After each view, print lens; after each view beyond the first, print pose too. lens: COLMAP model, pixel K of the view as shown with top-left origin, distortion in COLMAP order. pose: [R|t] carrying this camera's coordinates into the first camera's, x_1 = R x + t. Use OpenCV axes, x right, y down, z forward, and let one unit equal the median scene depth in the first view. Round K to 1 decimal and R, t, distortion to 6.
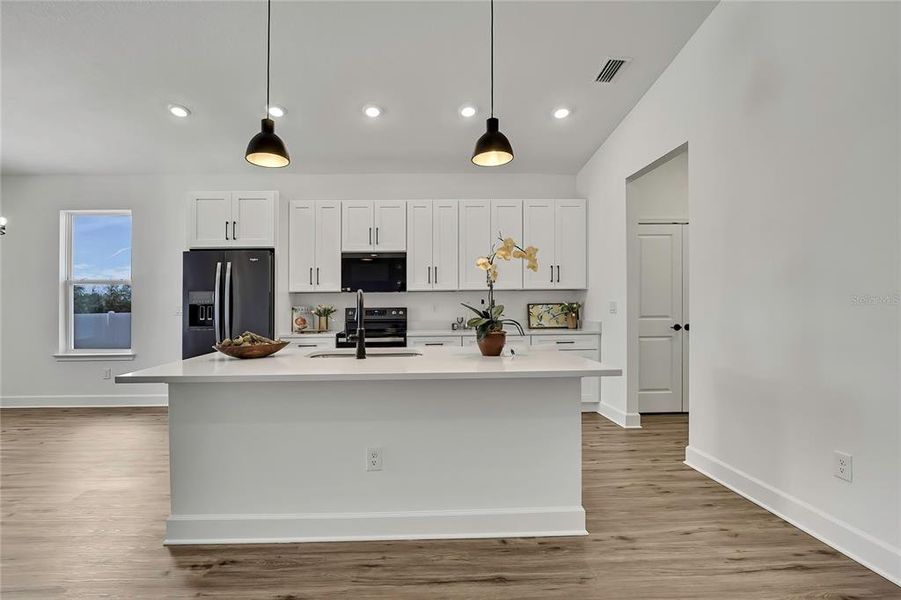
lens RADIAL K [[375.3, 0, 421.9], [0, 375.3, 307.4], [0, 0, 1]] dist [-0.000532, 0.001169]
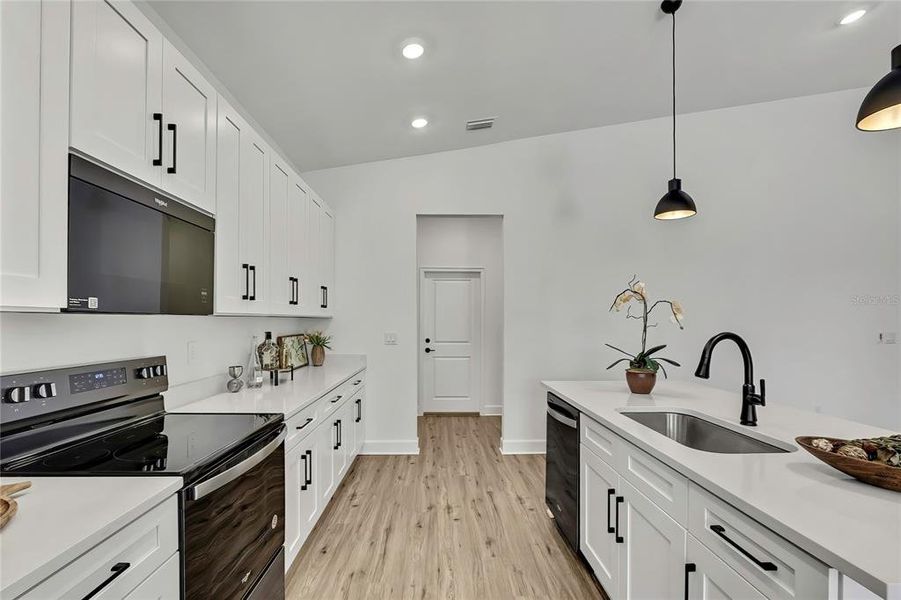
lens RADIAL K [[396.6, 0, 442.0], [0, 396.6, 323.1], [0, 0, 1]] dist [-0.014864, 0.000668]
pose [[0.014798, 0.002529, 0.999887, -0.457886], [0.013250, 0.999908, -0.002725, -0.029825], [-0.999803, 0.013289, 0.014764, 0.742192]]
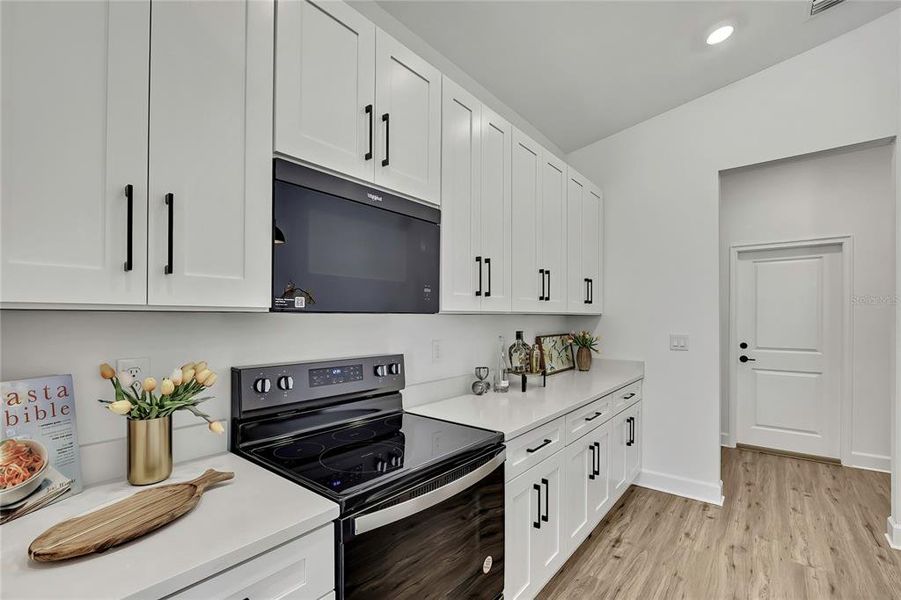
lens RADIAL K [[396.6, 0, 449.6], [0, 396.6, 318.4], [0, 0, 1]] dist [-0.014864, 0.000668]
pose [[0.652445, 0.008774, 0.757785, -0.332459], [0.006983, 0.999821, -0.017588, -0.030825], [-0.757804, 0.016767, 0.652267, 0.727240]]
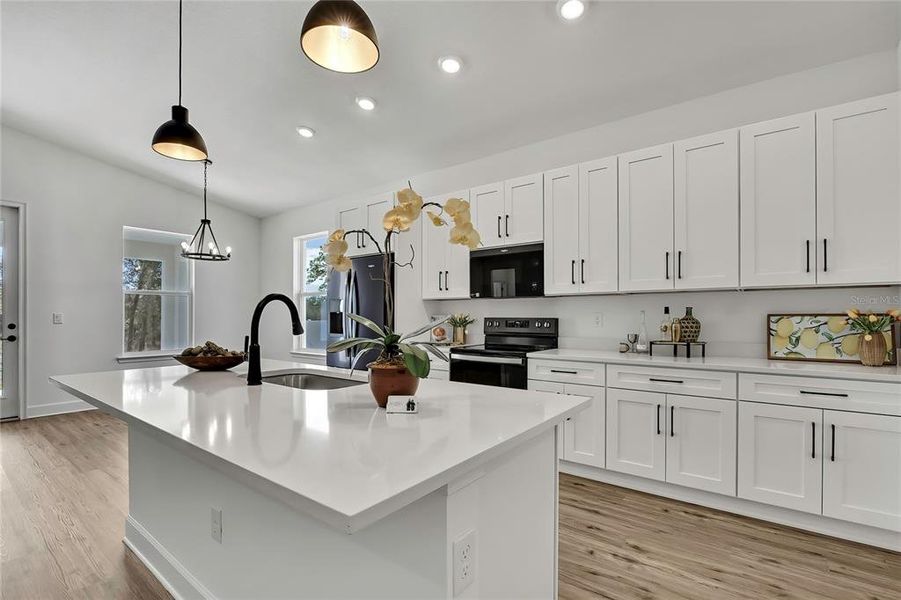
lens RADIAL K [[396.6, 0, 455.5], [0, 396.6, 313.8], [0, 0, 1]] dist [-0.014864, 0.000668]
pose [[0.793392, 0.006082, -0.608681, 0.290872], [-0.013386, 0.999883, -0.007456, 0.000309], [0.608564, 0.014064, 0.793380, 0.278806]]
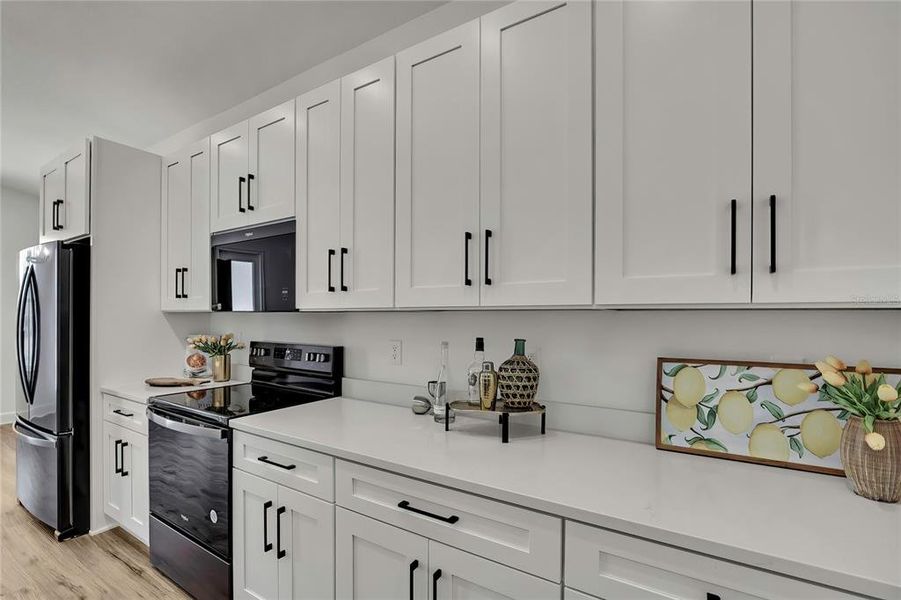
lens RADIAL K [[396.6, 0, 424.2], [0, 396.6, 316.2], [0, 0, 1]] dist [-0.014864, 0.000668]
pose [[0.825431, 0.014247, -0.564323, 0.327611], [-0.022212, 0.999727, -0.007250, -0.037074], [0.564066, 0.018519, 0.825522, 0.706960]]
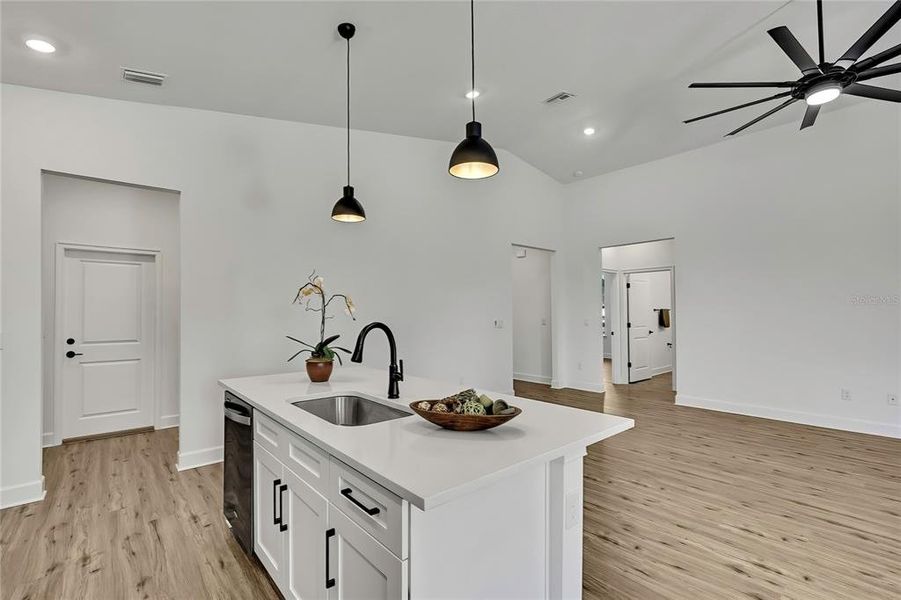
lens RADIAL K [[404.3, 0, 439.8], [0, 404.3, 308.3], [0, 0, 1]] dist [-0.010744, 0.002768]
pose [[-0.614546, 0.021270, 0.788595, -0.485339], [0.022659, 0.999700, -0.009305, -0.028416], [-0.788556, 0.012150, -0.614843, 0.699801]]
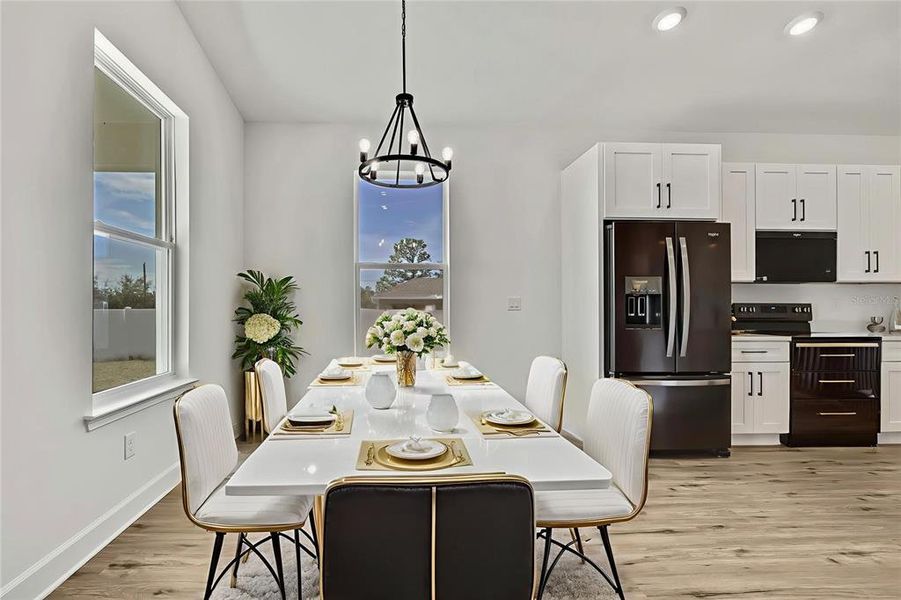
lens RADIAL K [[375.3, 0, 446.5], [0, 375.3, 297.5], [0, 0, 1]] dist [-0.000532, 0.001169]
pose [[0.999836, 0.013990, 0.011513, -0.842844], [-0.013682, 0.999558, -0.026392, 0.019579], [-0.011877, 0.026230, 0.999585, 0.237157]]
